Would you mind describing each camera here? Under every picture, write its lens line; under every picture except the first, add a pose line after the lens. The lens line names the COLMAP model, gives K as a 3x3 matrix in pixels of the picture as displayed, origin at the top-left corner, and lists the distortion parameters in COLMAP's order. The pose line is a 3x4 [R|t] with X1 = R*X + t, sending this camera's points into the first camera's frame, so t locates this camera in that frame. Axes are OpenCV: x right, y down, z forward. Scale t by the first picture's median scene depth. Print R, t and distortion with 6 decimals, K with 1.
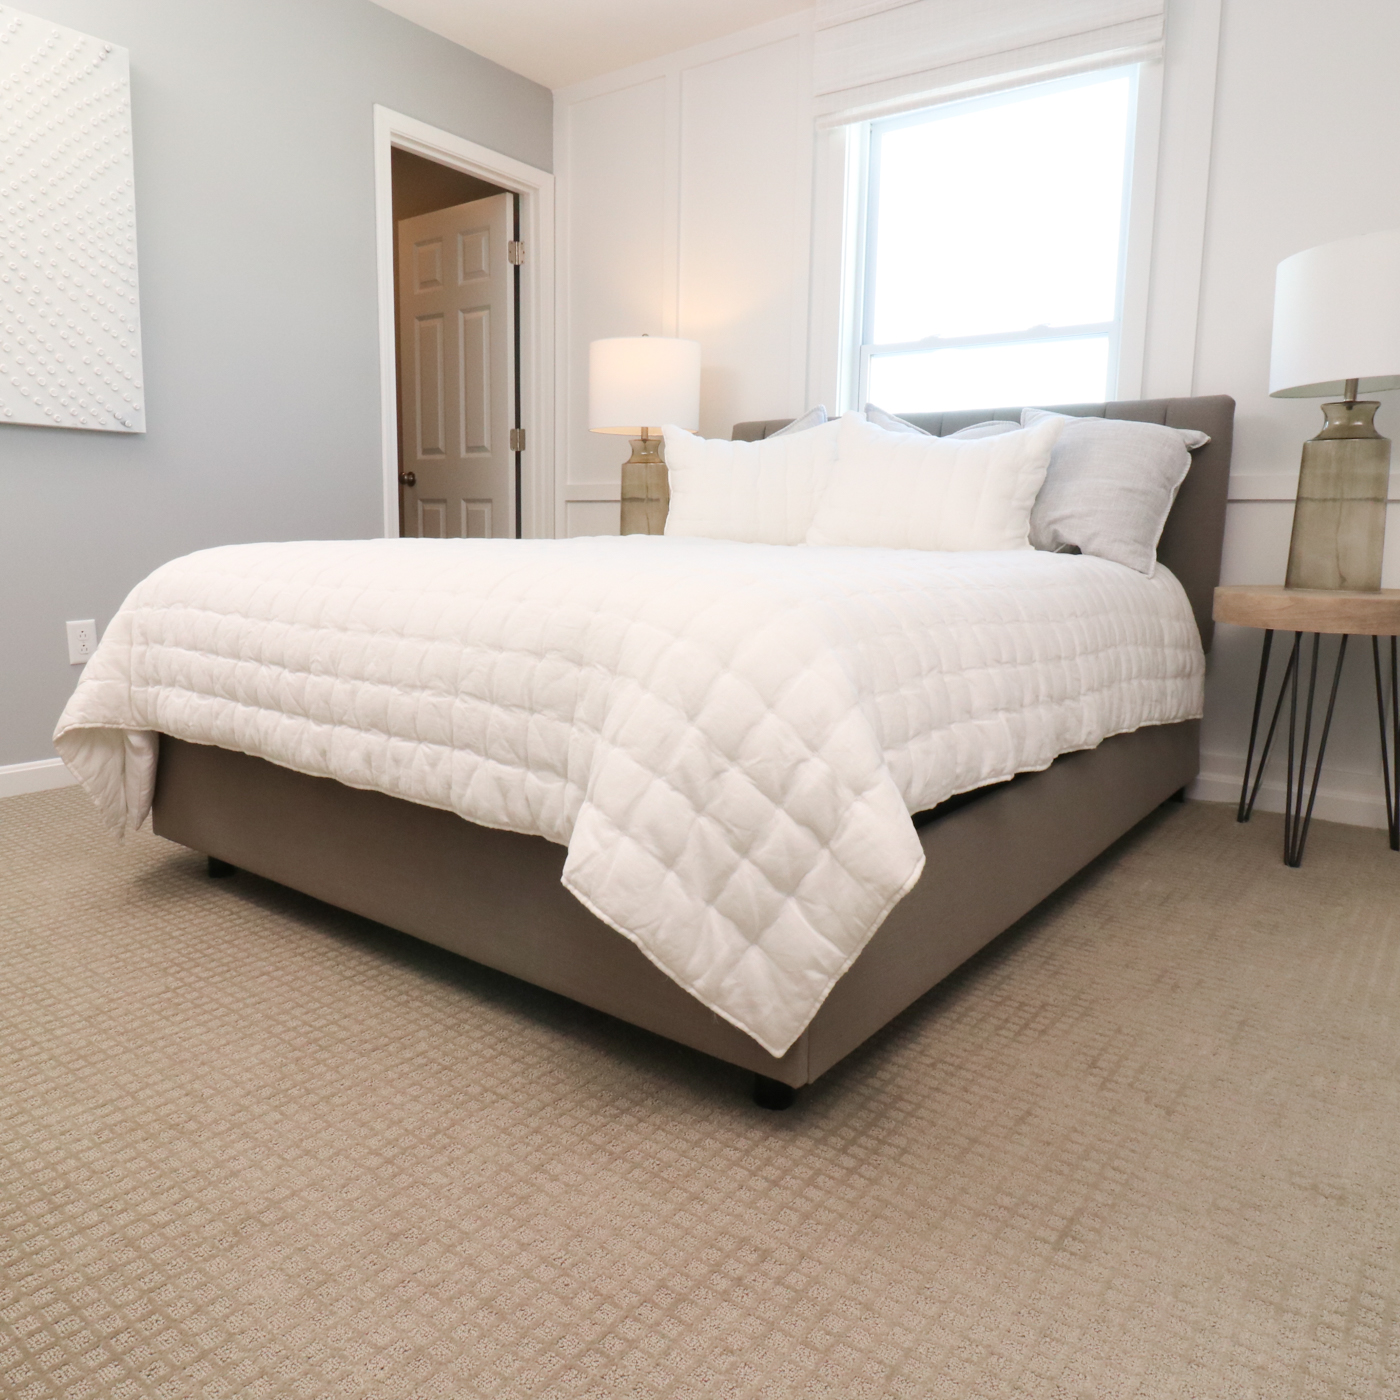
lens RADIAL K [[1038.3, 0, 700.0], [0, 1038.3, 700.0], [0, 0, 1]] dist [0.002452, 0.000522]
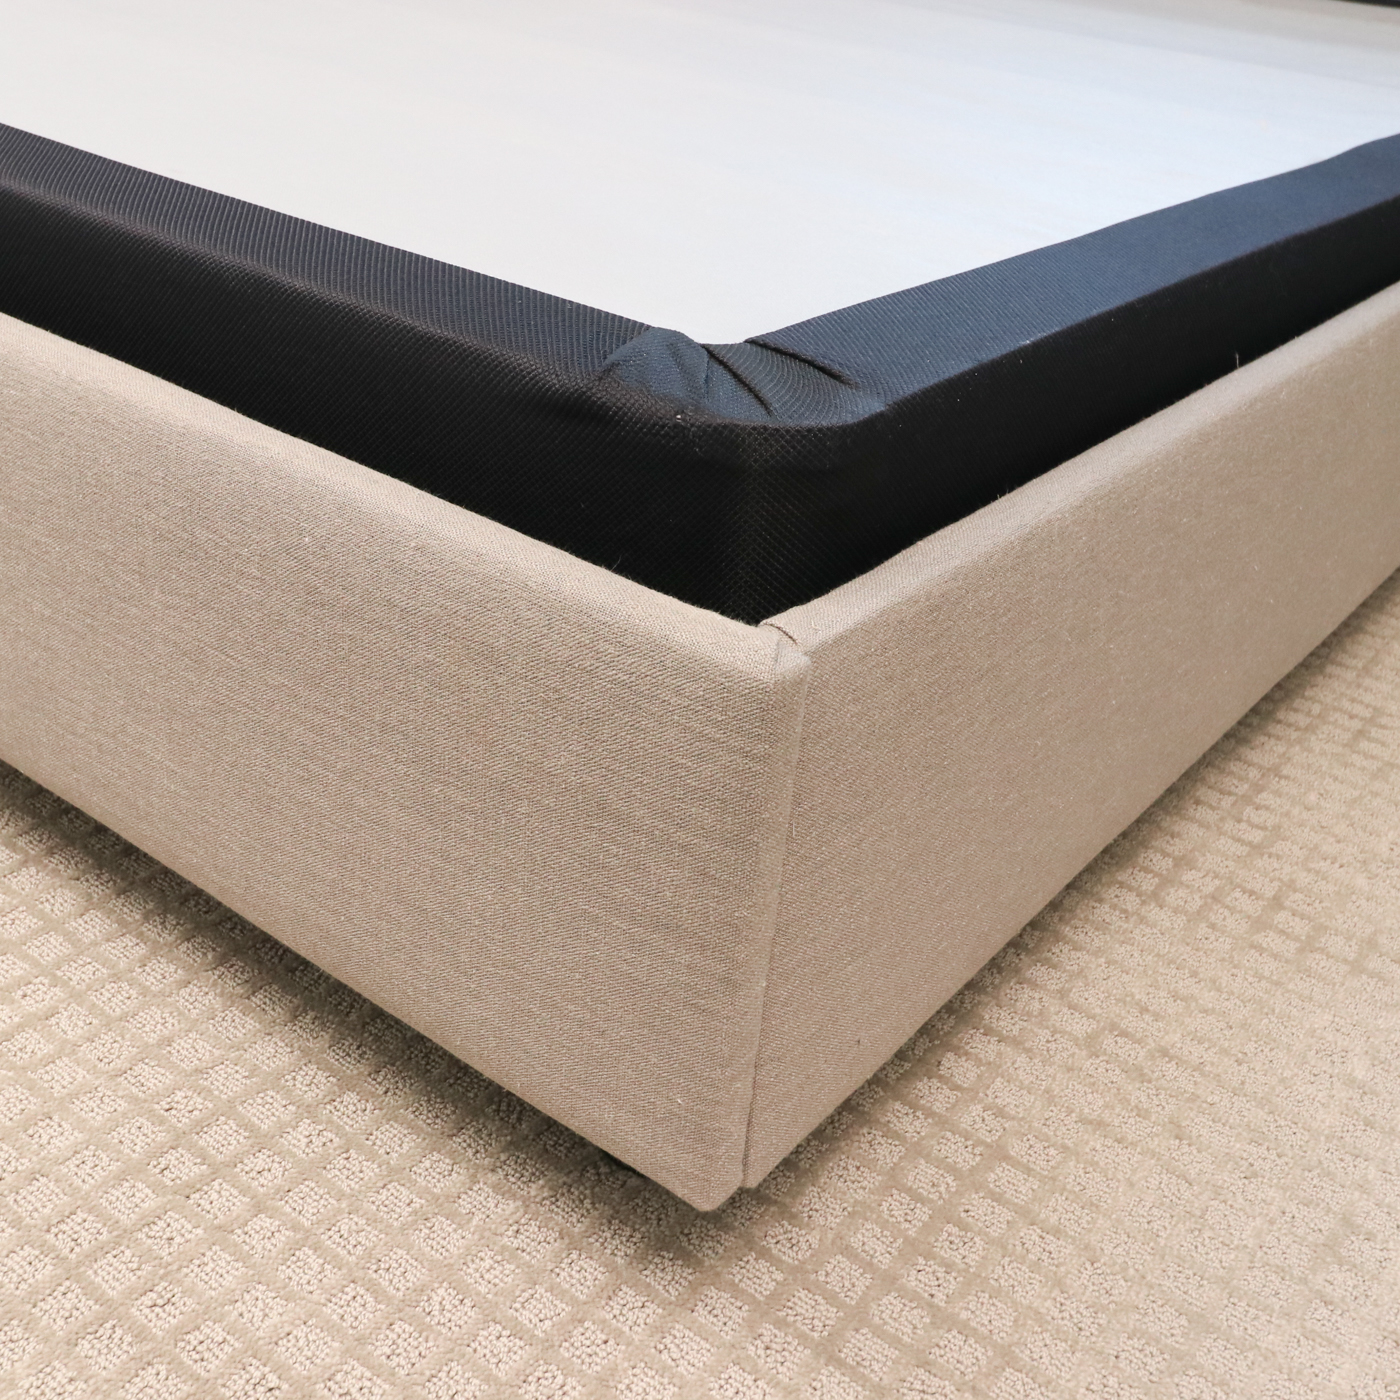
lens RADIAL K [[1613.4, 0, 700.0], [0, 1613.4, 700.0], [0, 0, 1]] dist [0.011300, -0.003533]
pose [[0.997384, 0.062528, 0.036281, 0.054669], [-0.071231, 0.935661, 0.345636, 0.043930], [-0.012334, -0.347316, 0.937667, 0.502921]]
